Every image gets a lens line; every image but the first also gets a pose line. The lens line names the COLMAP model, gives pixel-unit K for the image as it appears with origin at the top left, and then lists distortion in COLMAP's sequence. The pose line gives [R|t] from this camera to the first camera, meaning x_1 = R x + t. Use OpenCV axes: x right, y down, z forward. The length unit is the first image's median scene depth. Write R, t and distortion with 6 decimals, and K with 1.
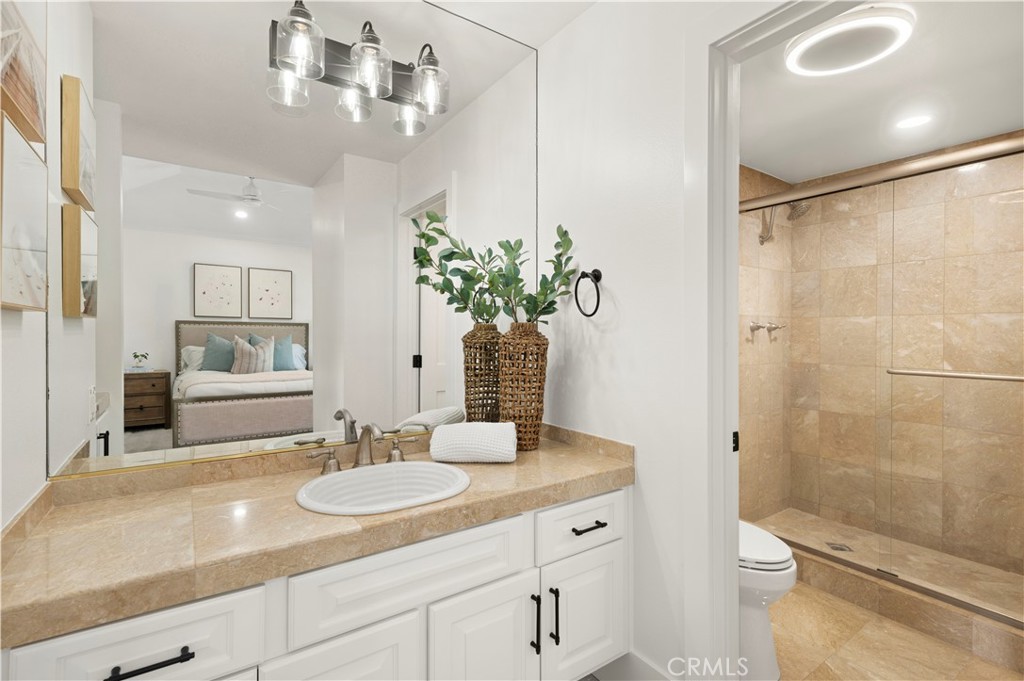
lens RADIAL K [[474.2, 0, 512.6], [0, 474.2, 346.8], [0, 0, 1]] dist [0.001153, 0.000264]
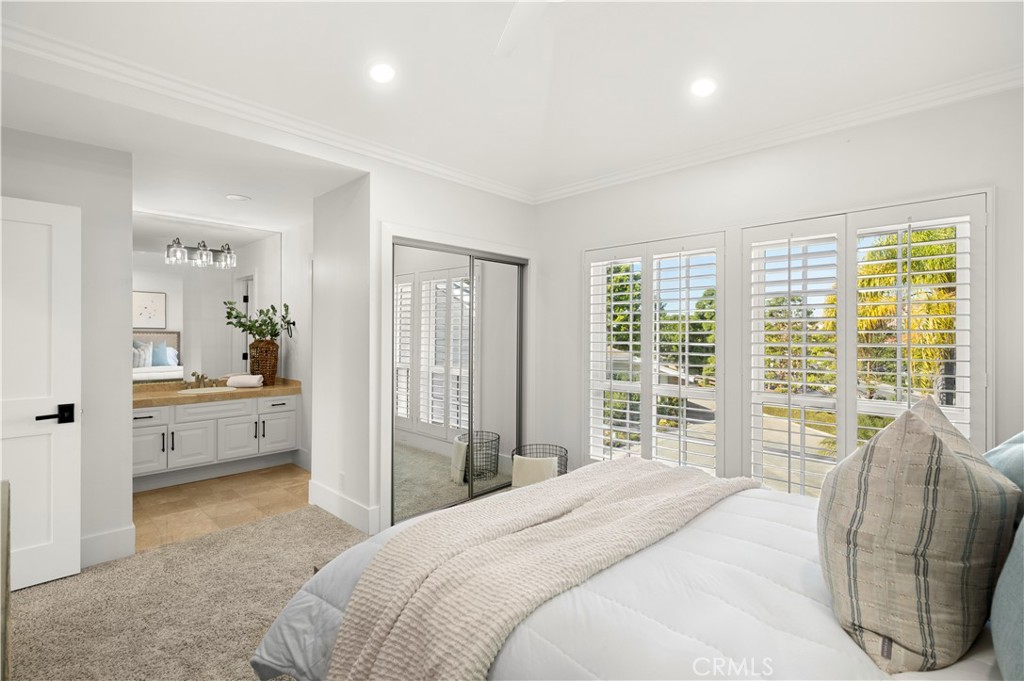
lens RADIAL K [[476.5, 0, 512.0], [0, 476.5, 340.5], [0, 0, 1]] dist [0.002610, 0.000340]
pose [[0.979488, -0.004795, 0.201447, 0.809529], [0.007480, 0.999893, -0.012570, -0.000752], [-0.201365, 0.013819, 0.979419, -1.899258]]
